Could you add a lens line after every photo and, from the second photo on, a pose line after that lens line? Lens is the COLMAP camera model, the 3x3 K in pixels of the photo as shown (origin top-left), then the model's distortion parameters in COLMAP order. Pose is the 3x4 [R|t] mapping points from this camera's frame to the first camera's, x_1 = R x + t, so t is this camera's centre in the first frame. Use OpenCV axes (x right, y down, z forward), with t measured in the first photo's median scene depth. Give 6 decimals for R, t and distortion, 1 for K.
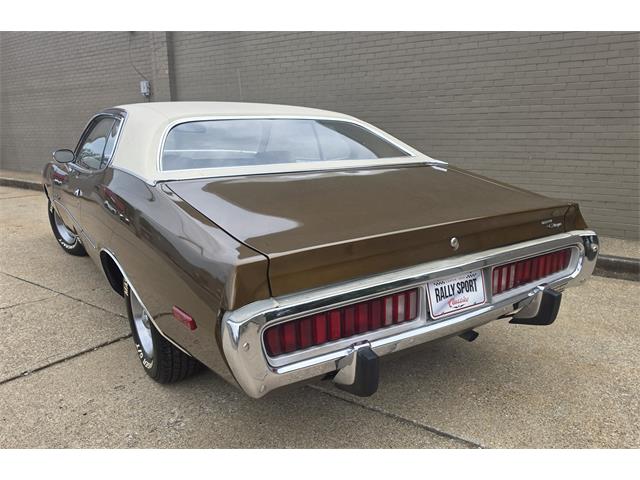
lens RADIAL K [[492.7, 0, 341.3], [0, 492.7, 296.3], [0, 0, 1]] dist [0.019022, -0.019537]
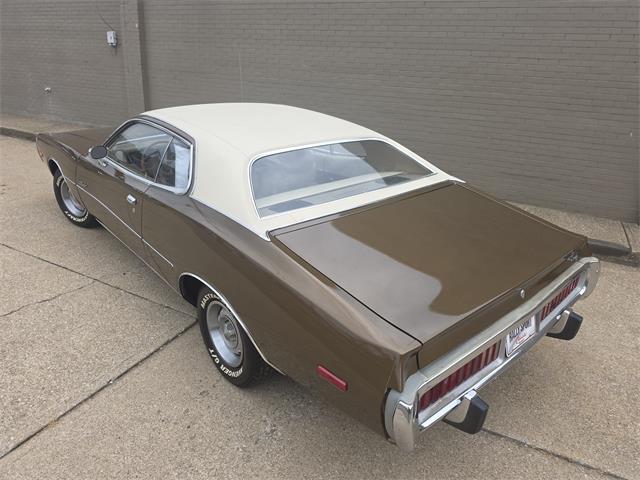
lens RADIAL K [[455.4, 0, 321.0], [0, 455.4, 236.9], [0, 0, 1]] dist [0.037236, -0.040946]
pose [[0.992170, -0.002504, 0.124870, -0.188630], [-0.004474, 0.998445, 0.055572, -0.141421], [-0.124815, -0.055696, 0.990616, -0.033291]]
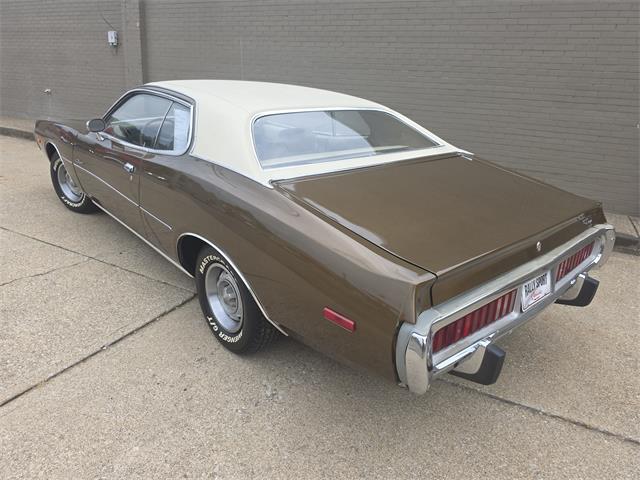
lens RADIAL K [[455.4, 0, 316.5], [0, 455.4, 246.4], [0, 0, 1]] dist [0.037236, -0.040946]
pose [[0.992589, 0.009032, 0.121187, -0.194199], [-0.013255, 0.999331, 0.034082, -0.062160], [-0.120798, -0.035436, 0.992044, -0.011149]]
